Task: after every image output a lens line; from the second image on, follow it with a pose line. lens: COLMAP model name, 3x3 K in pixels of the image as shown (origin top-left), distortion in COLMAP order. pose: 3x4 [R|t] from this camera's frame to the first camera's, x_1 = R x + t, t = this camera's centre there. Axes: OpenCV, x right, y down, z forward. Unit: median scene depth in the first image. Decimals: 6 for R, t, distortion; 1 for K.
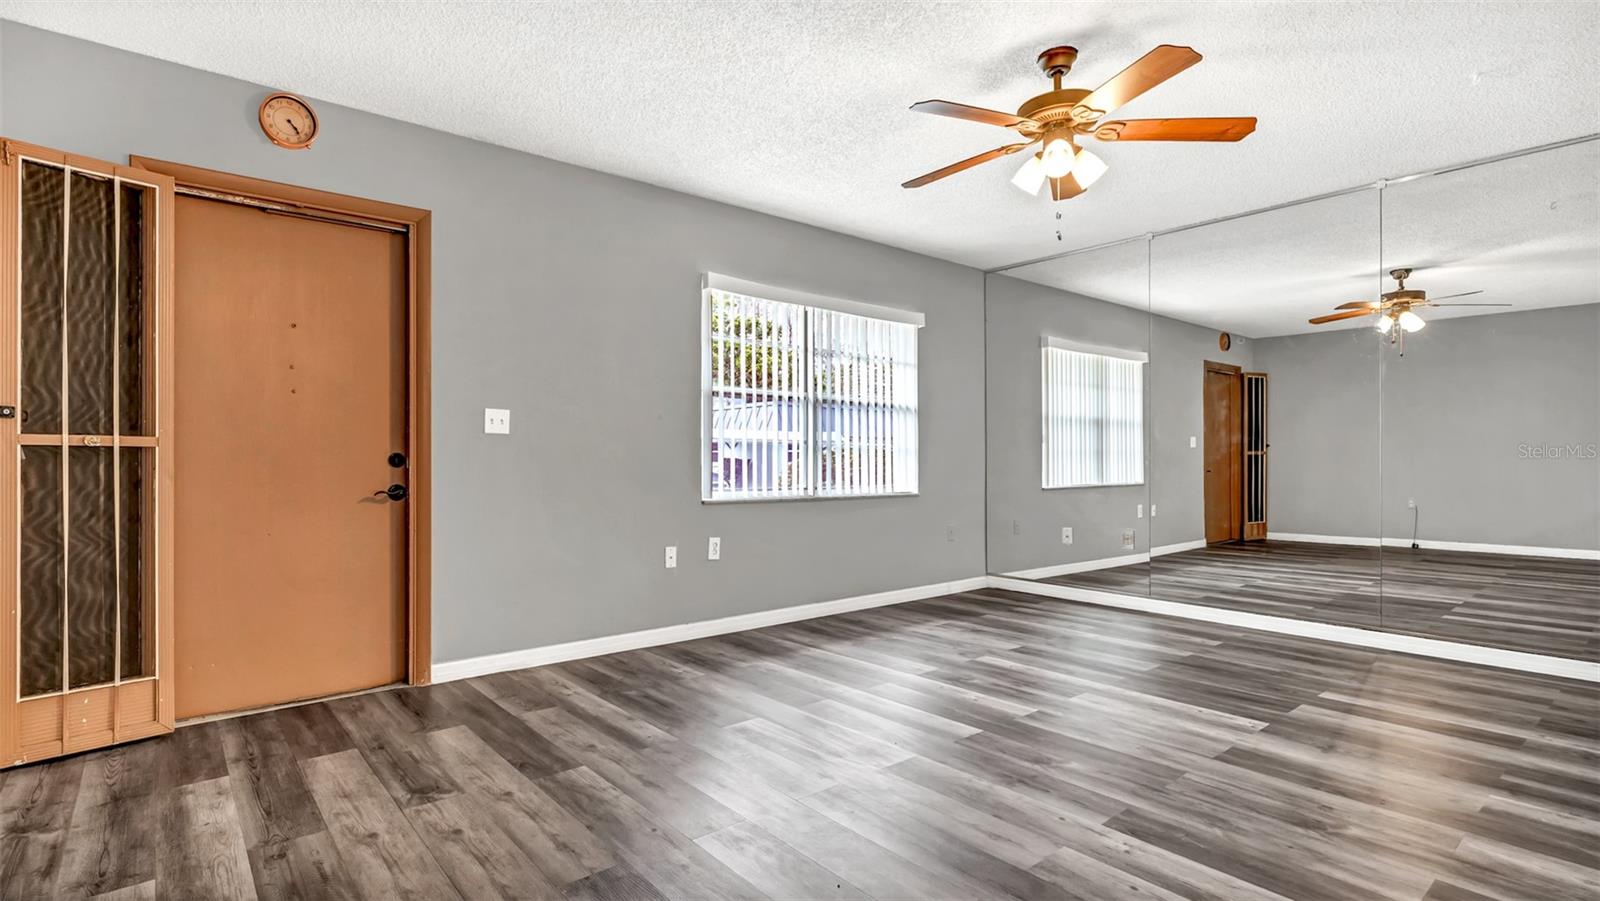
lens RADIAL K [[751.2, 0, 737.0], [0, 751.2, 447.0], [0, 0, 1]] dist [-0.001562, -0.000948]
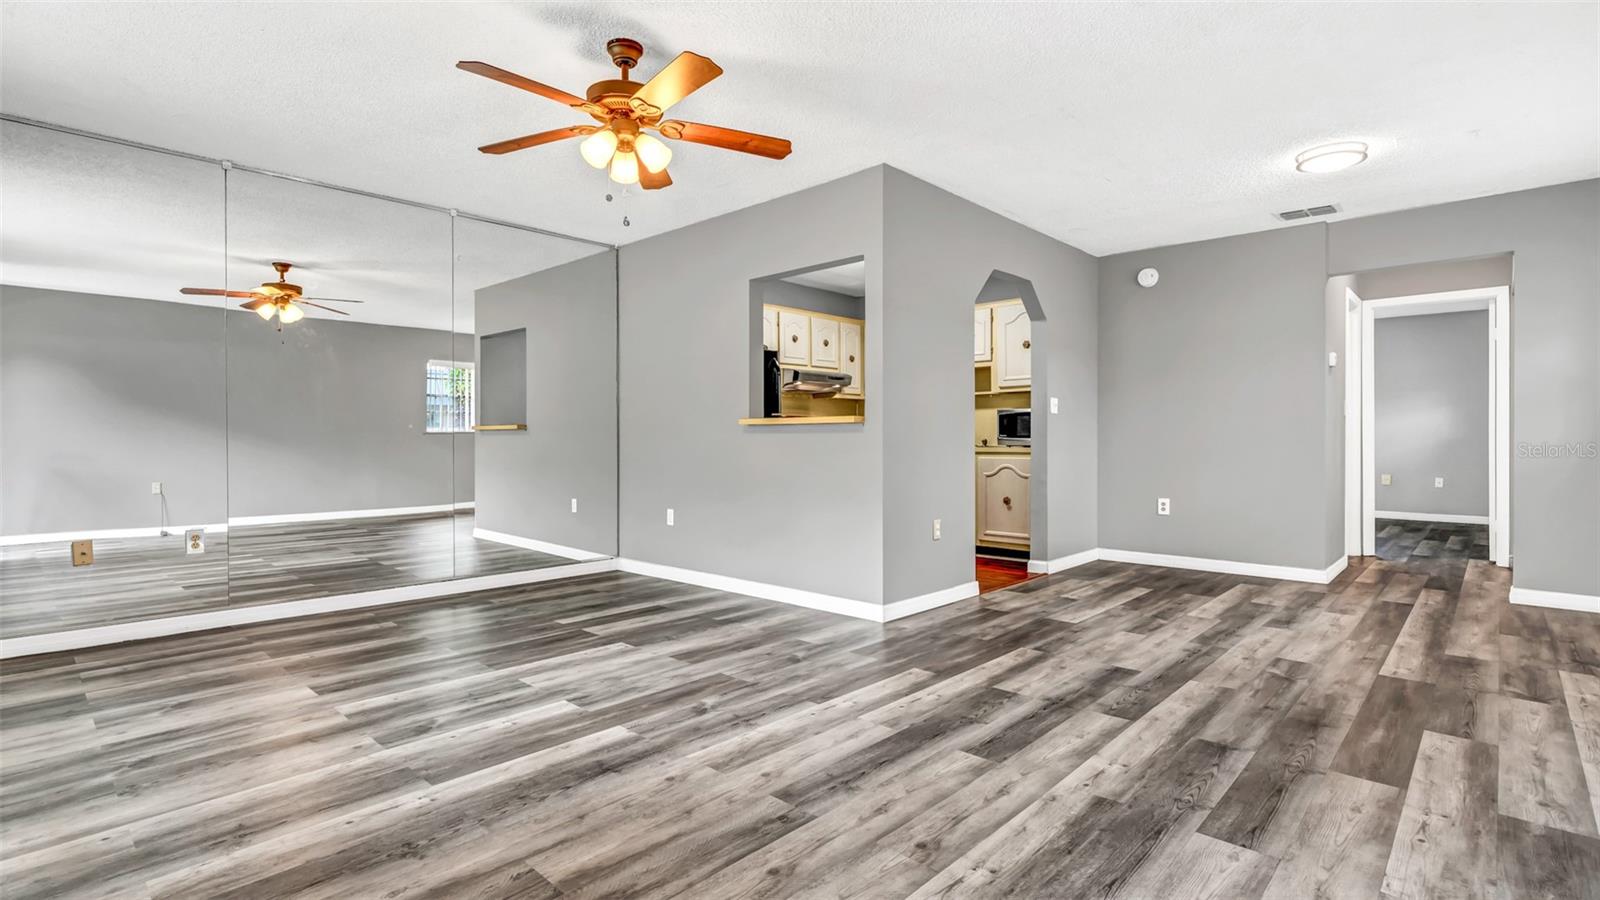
lens RADIAL K [[743.7, 0, 807.6], [0, 743.7, 449.1], [0, 0, 1]] dist [-0.003865, 0.000409]
pose [[-0.151807, -0.013489, 0.988318, -0.555657], [-0.013035, 0.999847, 0.011644, 0.015272], [-0.988324, -0.011115, -0.151960, 0.812141]]
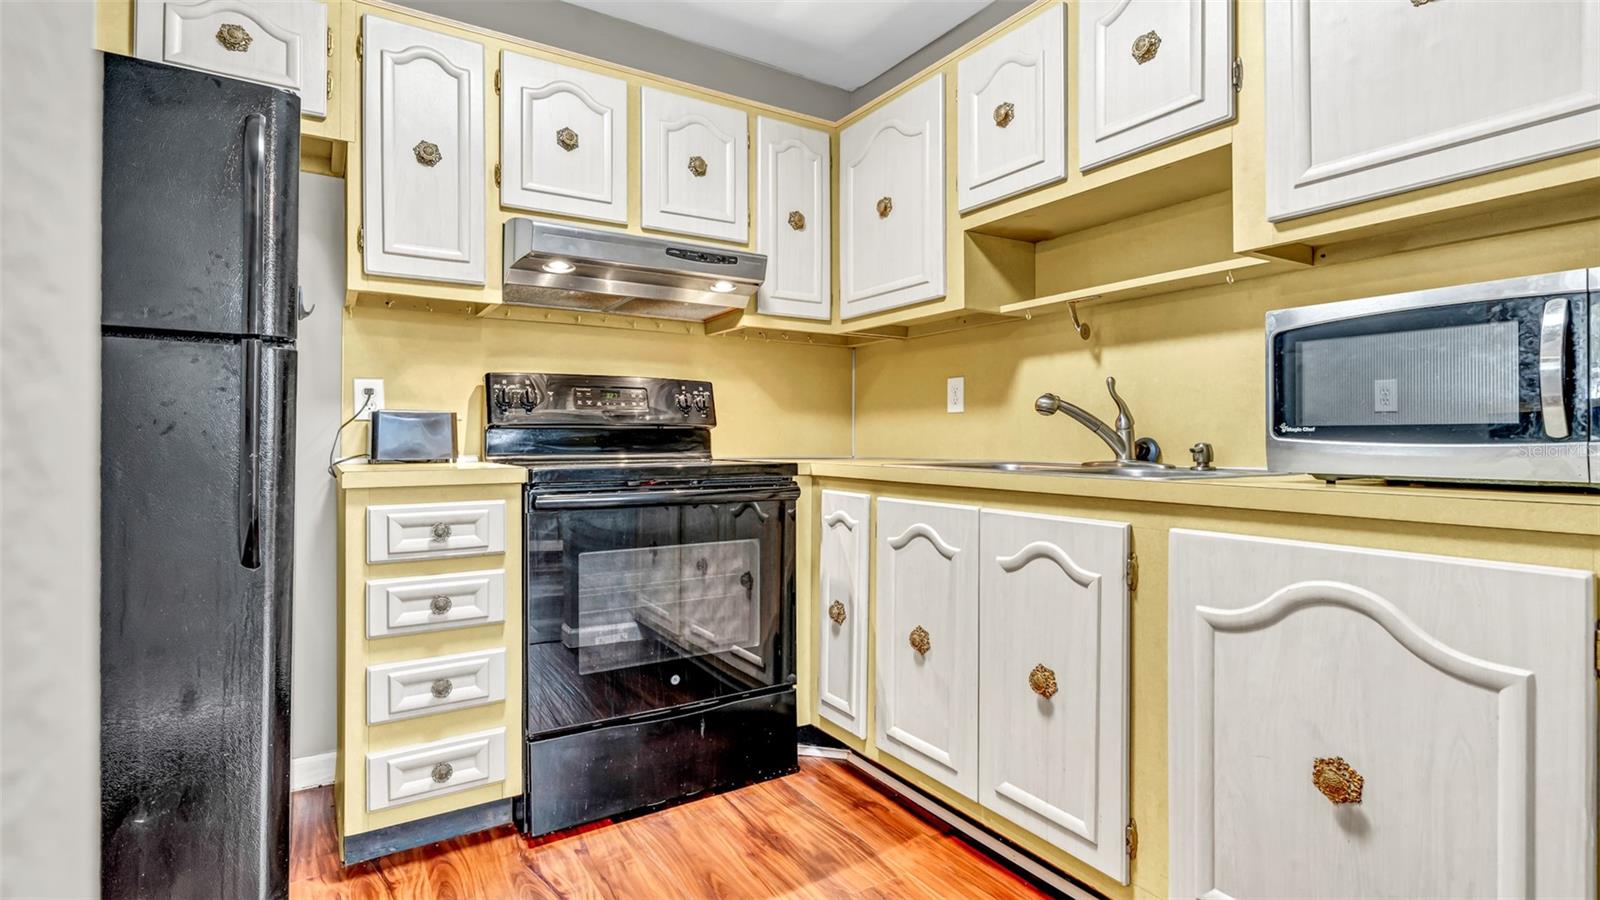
lens RADIAL K [[767.0, 0, 808.5], [0, 767.0, 440.5], [0, 0, 1]] dist [-0.001786, -0.000070]
pose [[0.078154, -0.000574, 0.996941, 0.886272], [-0.017543, 0.999844, 0.001951, 0.006702], [-0.996787, -0.017641, 0.078131, 0.229296]]
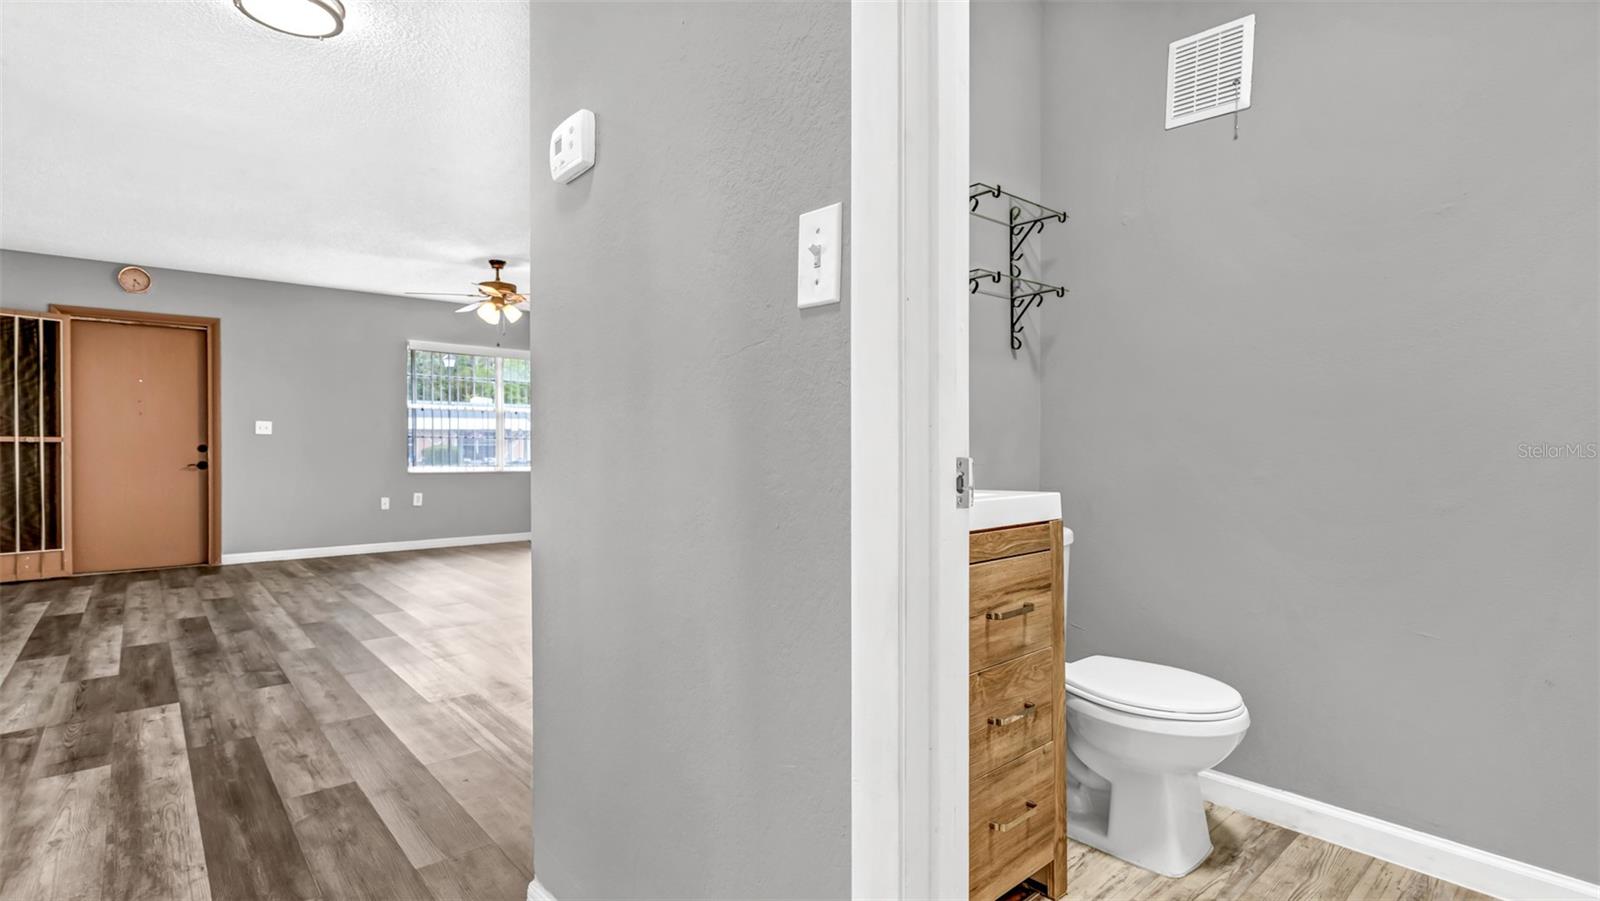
lens RADIAL K [[763.6, 0, 803.5], [0, 763.6, 444.2], [0, 0, 1]] dist [-0.001104, 0.000445]
pose [[0.998687, -0.000796, 0.051212, 1.022210], [0.000289, 0.999951, 0.009897, -0.012615], [-0.051217, -0.009869, 0.998639, -1.069462]]
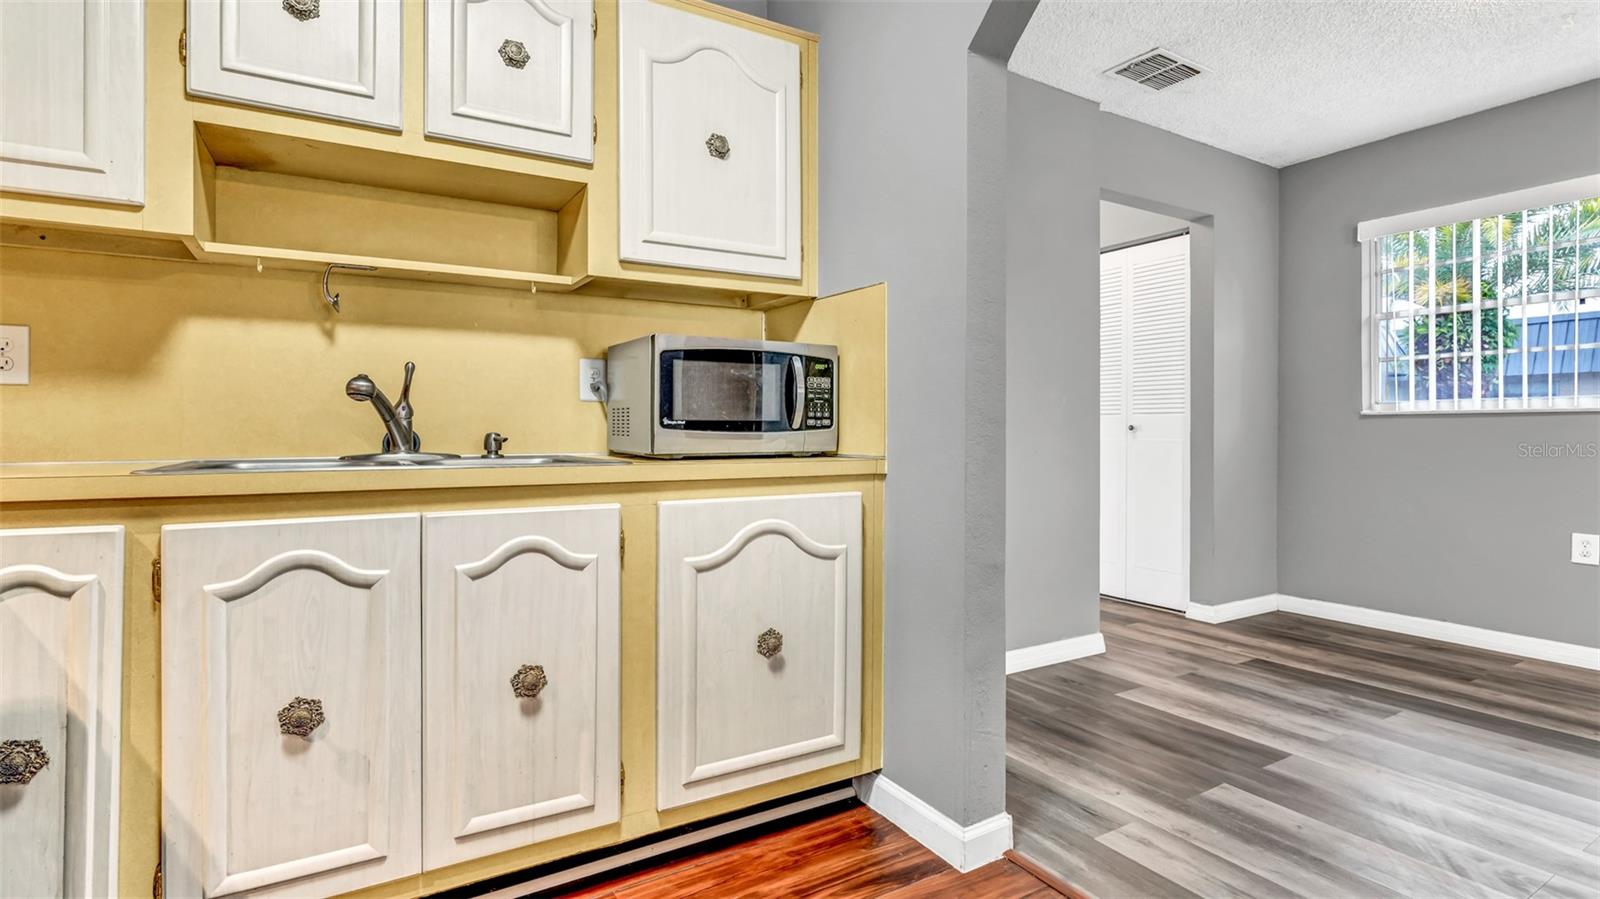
lens RADIAL K [[763.8, 0, 779.0], [0, 763.8, 433.1], [0, 0, 1]] dist [-0.004715, -0.000530]
pose [[-0.992613, -0.000706, 0.121323, 1.193200], [-0.002118, 0.999932, -0.011510, 0.011729], [-0.121306, -0.011682, -0.992546, 0.582343]]
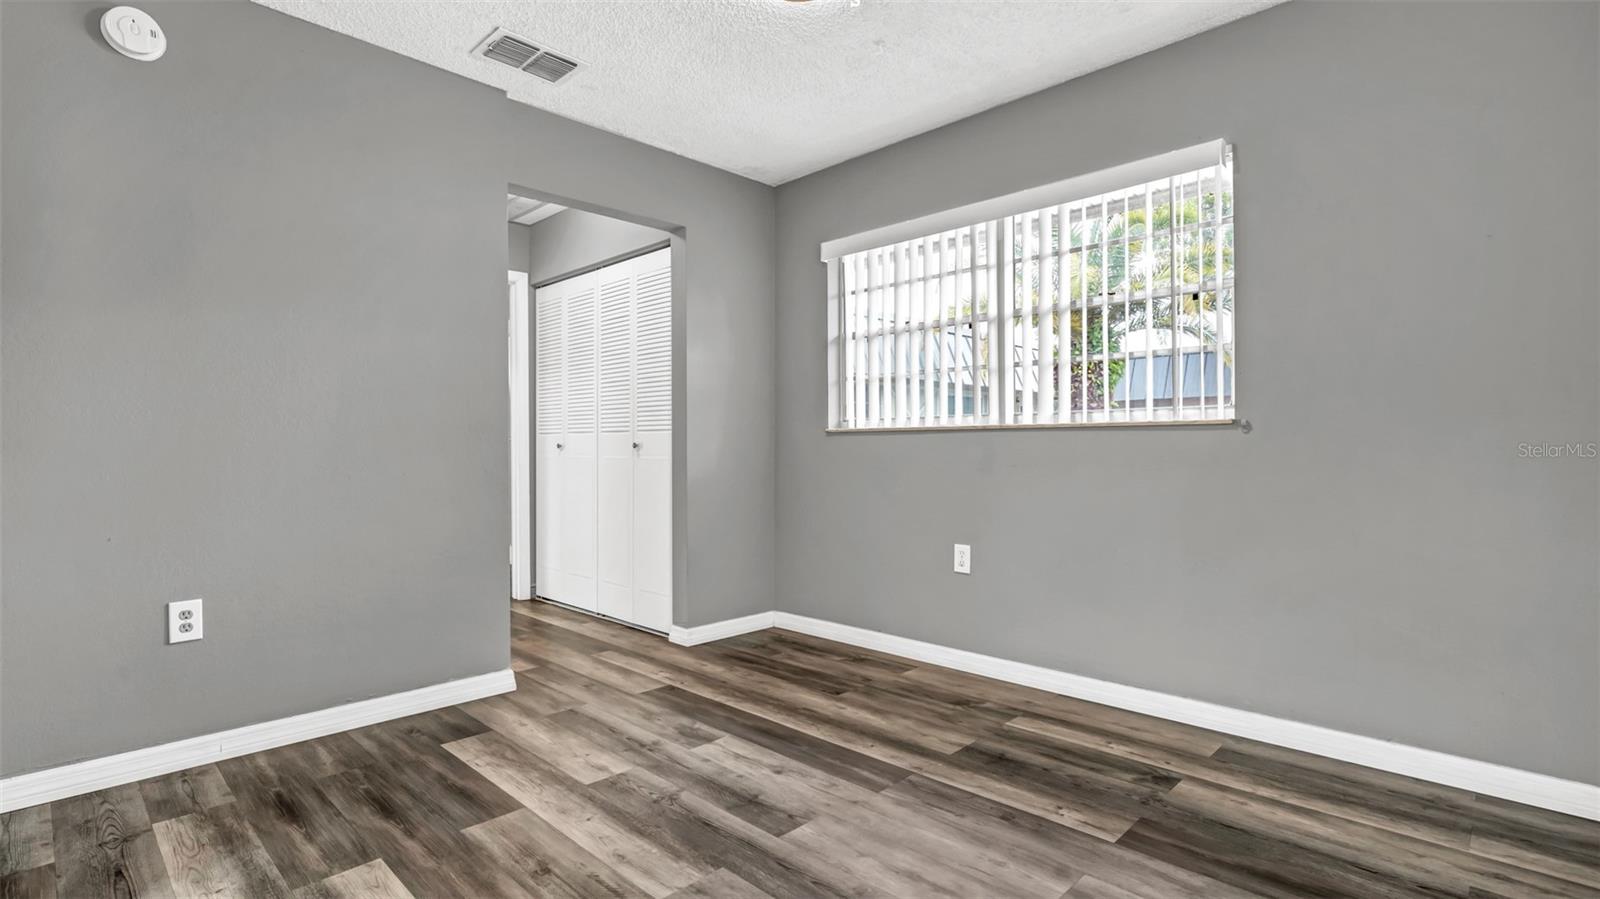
lens RADIAL K [[754.9, 0, 782.2], [0, 754.9, 451.4], [0, 0, 1]] dist [-0.001588, -0.000724]
pose [[-0.992713, 0.006261, -0.120338, 0.633299], [0.007511, 0.999922, -0.009941, 0.009779], [0.120266, -0.010773, -0.992683, 0.471919]]
